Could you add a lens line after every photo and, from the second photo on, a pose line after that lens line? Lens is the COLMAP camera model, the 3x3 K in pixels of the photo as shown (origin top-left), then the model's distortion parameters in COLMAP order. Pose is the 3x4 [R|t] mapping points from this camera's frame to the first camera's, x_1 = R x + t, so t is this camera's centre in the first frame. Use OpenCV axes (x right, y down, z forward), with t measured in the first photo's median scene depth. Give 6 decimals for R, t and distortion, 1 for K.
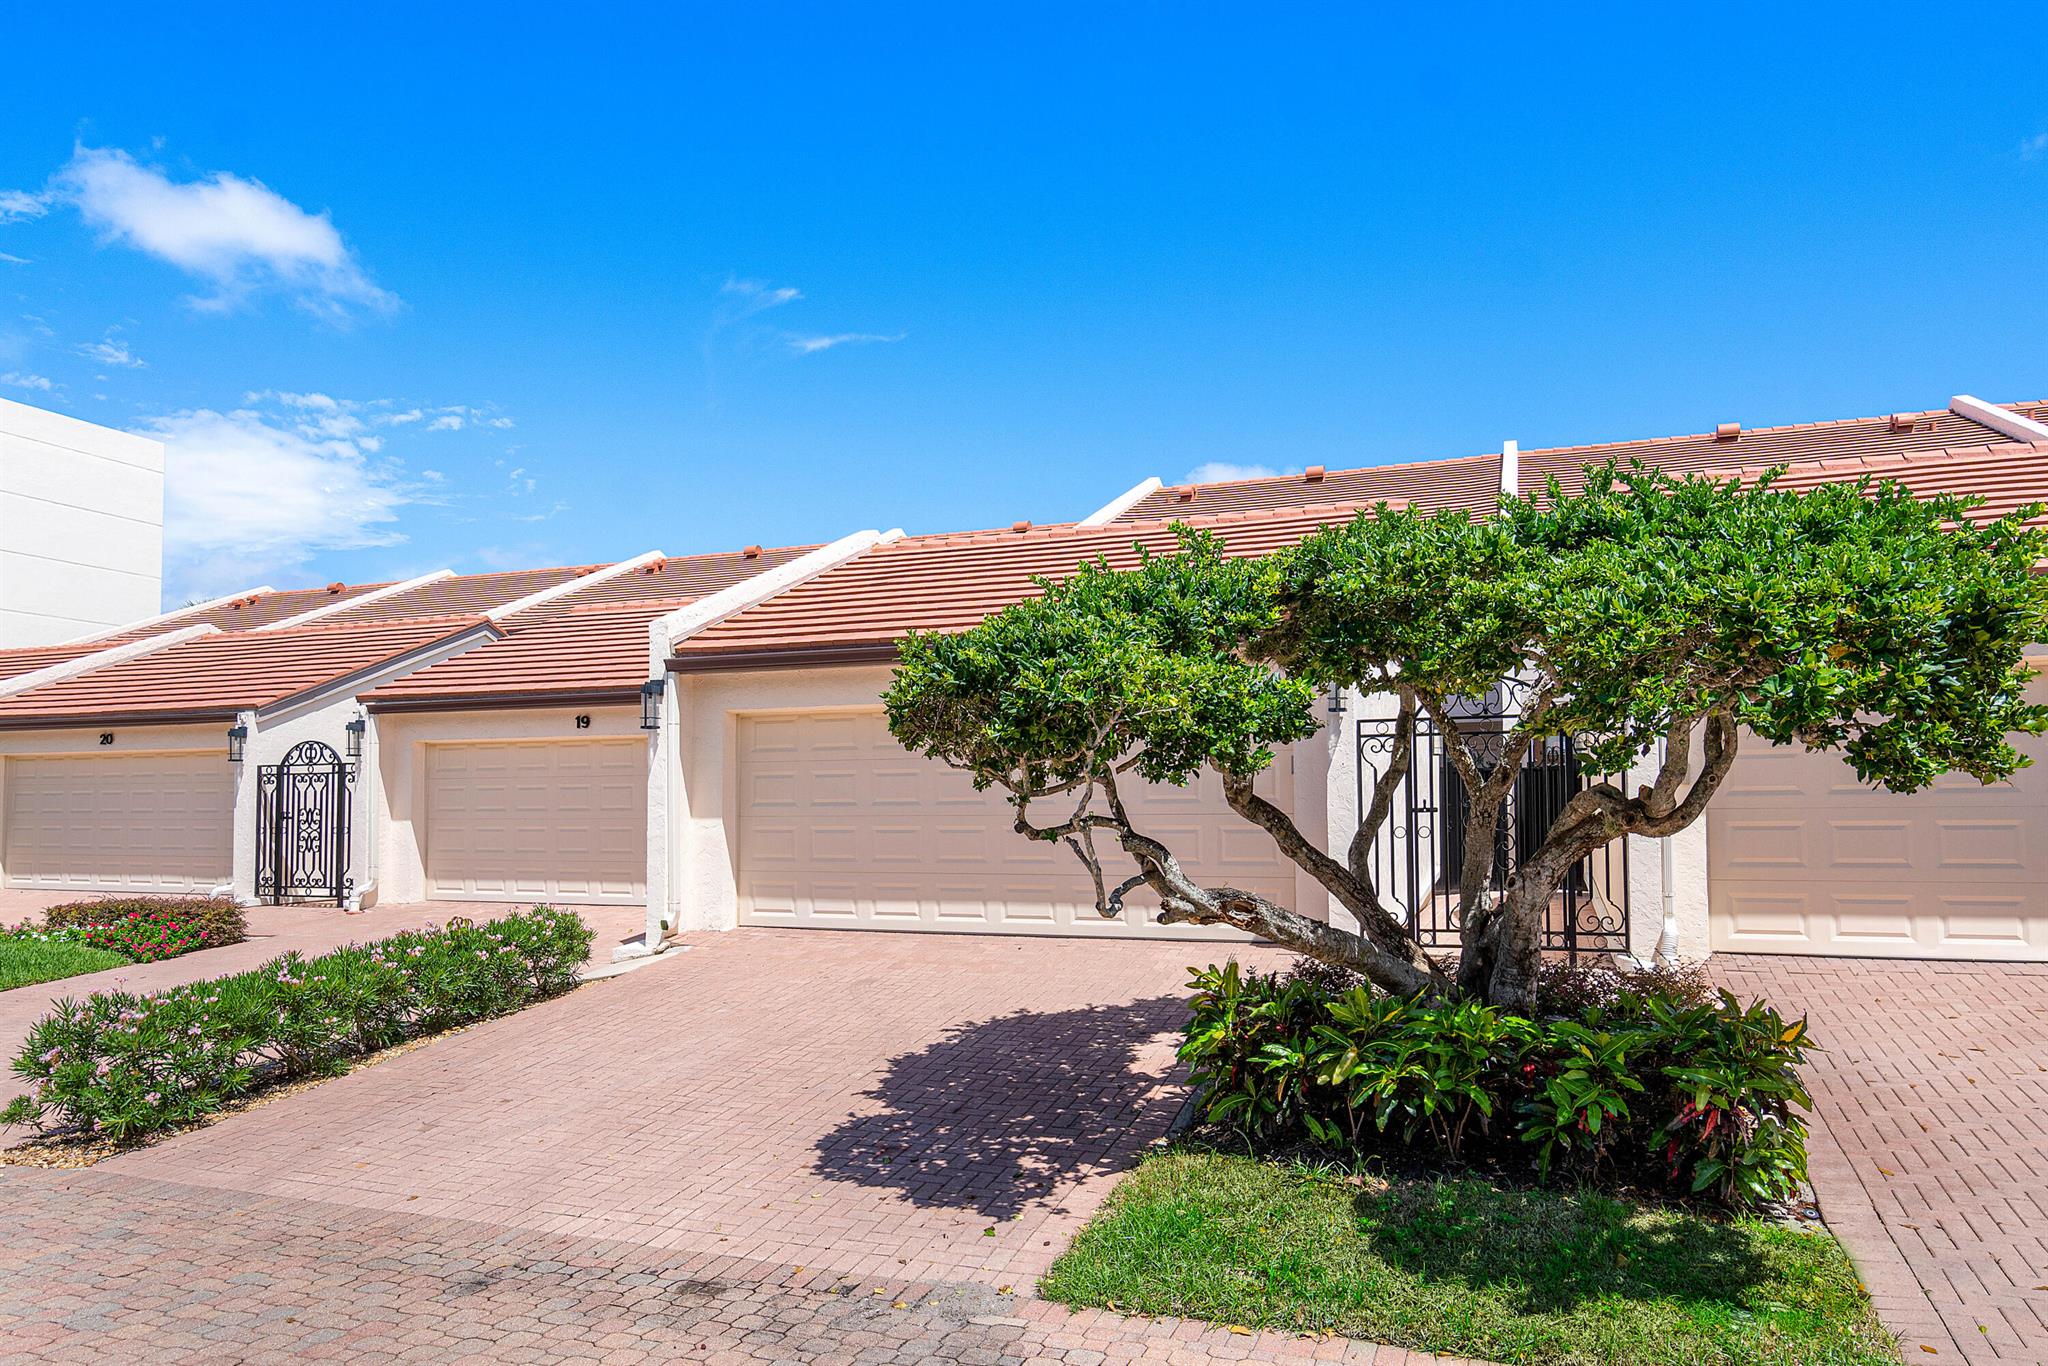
lens RADIAL K [[1232.0, 0, 1024.0], [0, 1232.0, 683.0], [0, 0, 1]] dist [-0.005611, -0.001126]
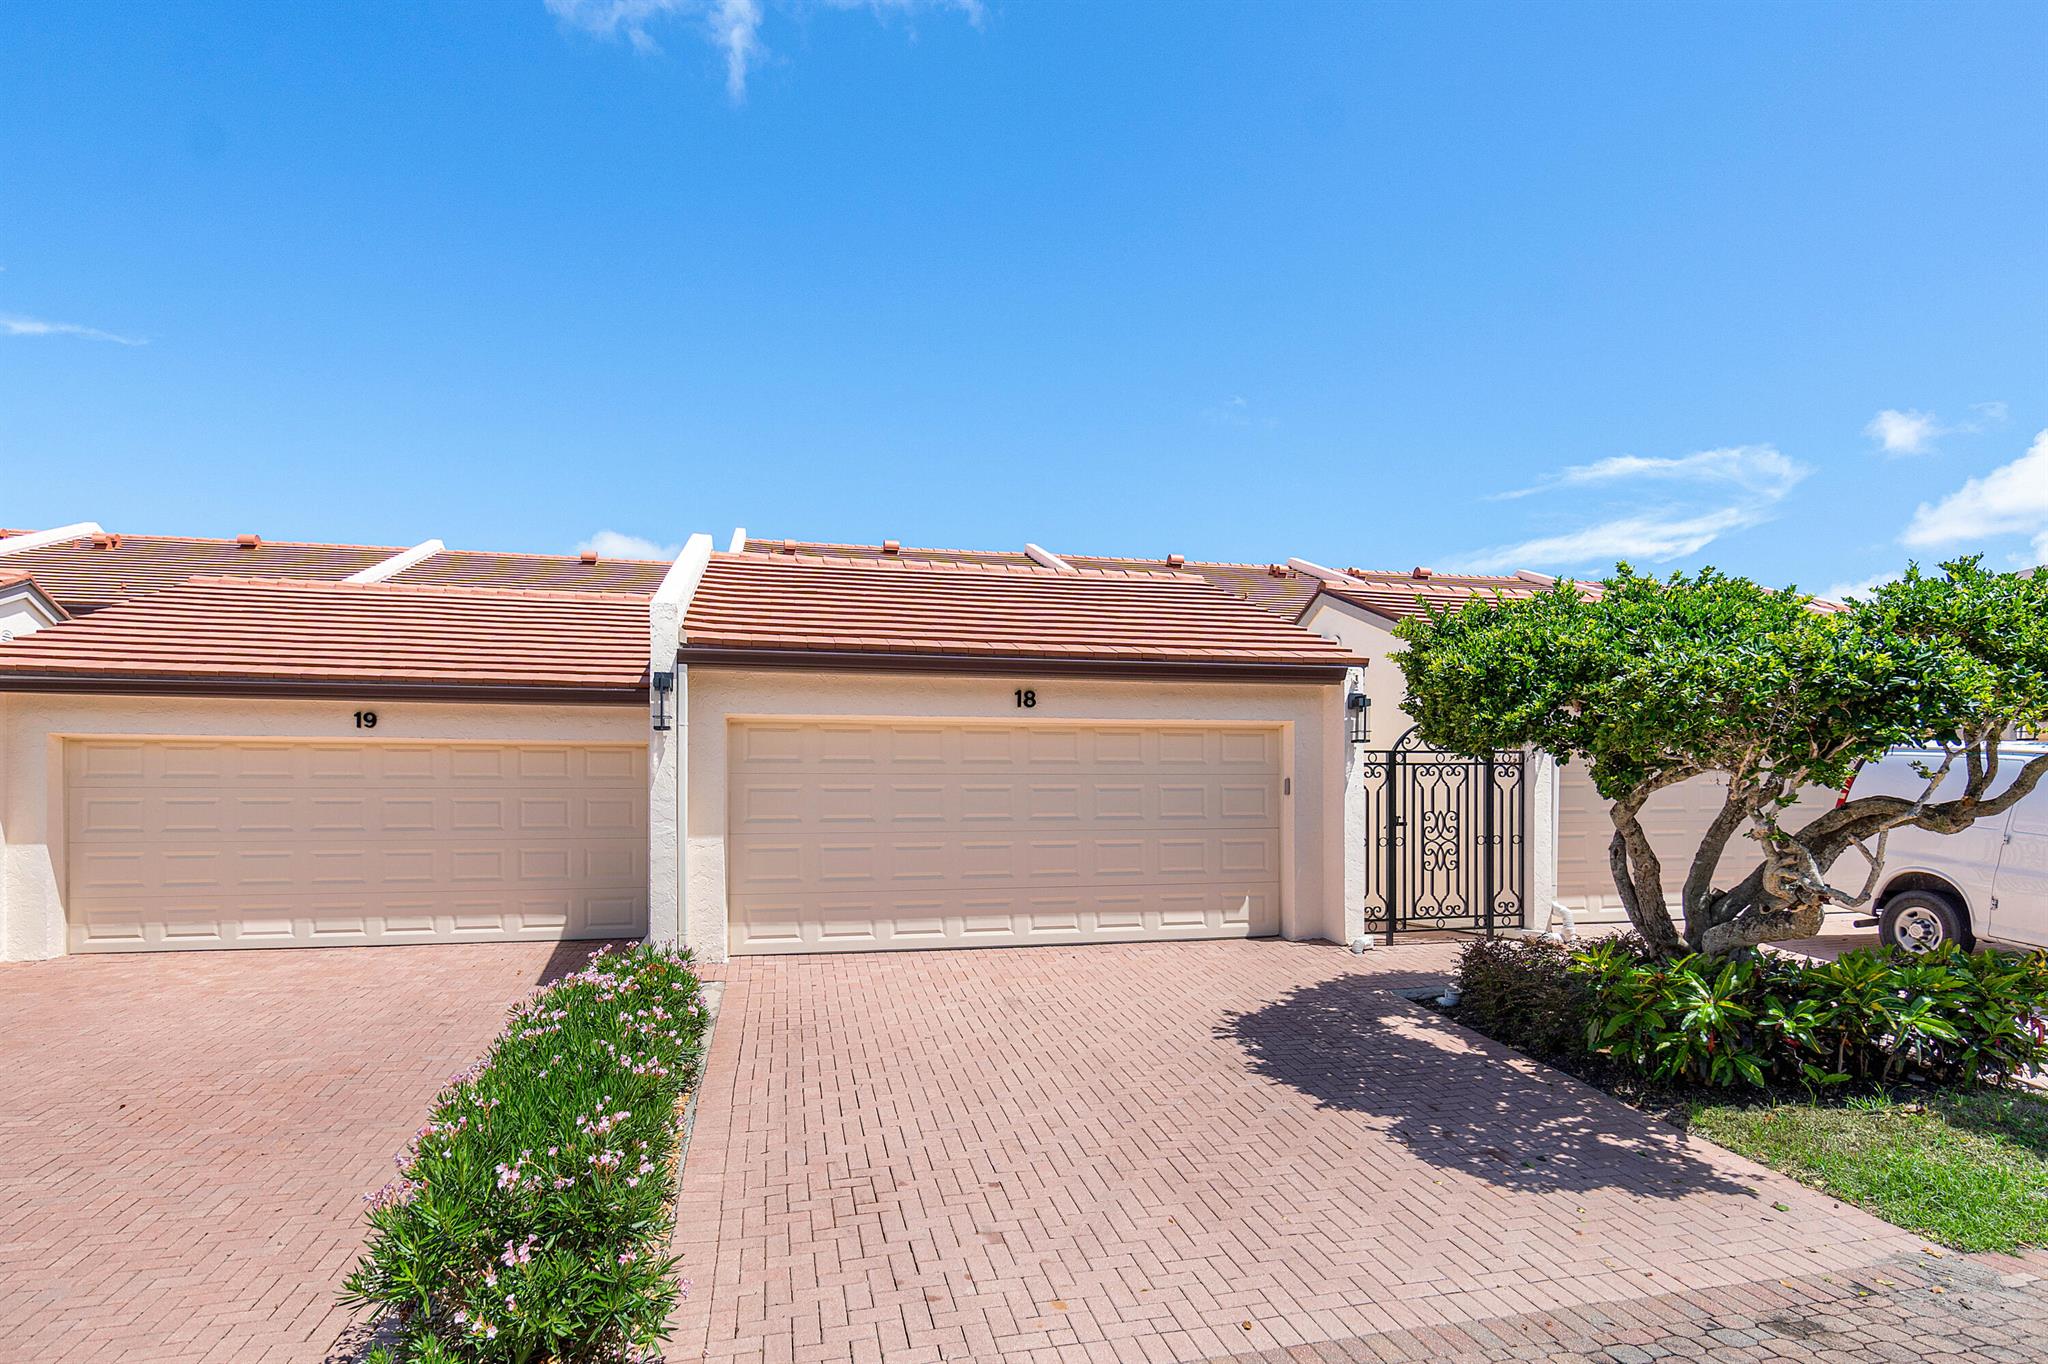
lens RADIAL K [[1023.6, 0, 1021.9], [0, 1023.6, 698.4], [0, 0, 1]] dist [-0.015861, 0.015658]
pose [[0.837939, 0.066440, 0.541704, -0.830351], [-0.051462, 0.997759, -0.042769, 0.054144], [-0.543332, 0.007961, 0.839480, 0.455311]]
